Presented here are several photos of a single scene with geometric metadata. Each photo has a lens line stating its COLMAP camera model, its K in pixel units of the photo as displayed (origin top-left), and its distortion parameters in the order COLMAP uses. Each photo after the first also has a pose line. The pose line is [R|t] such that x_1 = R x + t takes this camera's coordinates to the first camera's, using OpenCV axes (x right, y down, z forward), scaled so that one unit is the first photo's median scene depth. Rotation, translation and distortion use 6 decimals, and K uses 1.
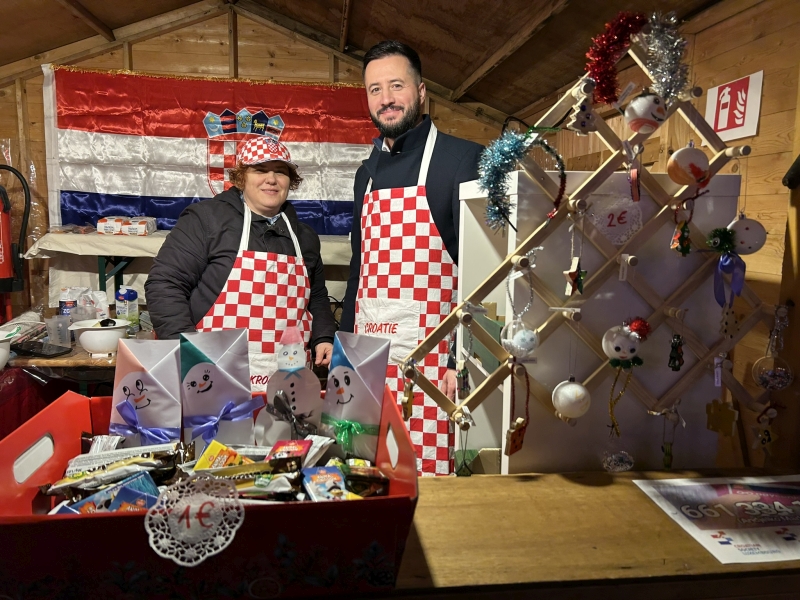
lens RADIAL K [[665.6, 0, 427.3], [0, 665.6, 282.4], [0, 0, 1]] dist [0.053893, -0.066218]
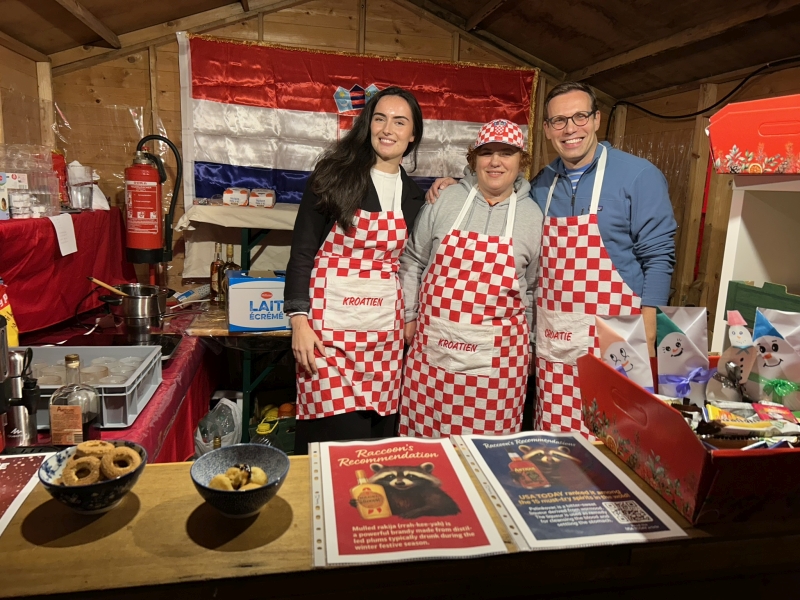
lens RADIAL K [[658.0, 0, 400.0], [0, 658.0, 300.0], [0, 0, 1]] dist [0.014769, -0.007675]
pose [[0.996048, 0.009605, 0.088292, -0.321380], [-0.016212, 0.997095, 0.074422, -0.007754], [-0.087321, -0.075559, 0.993311, -0.023894]]
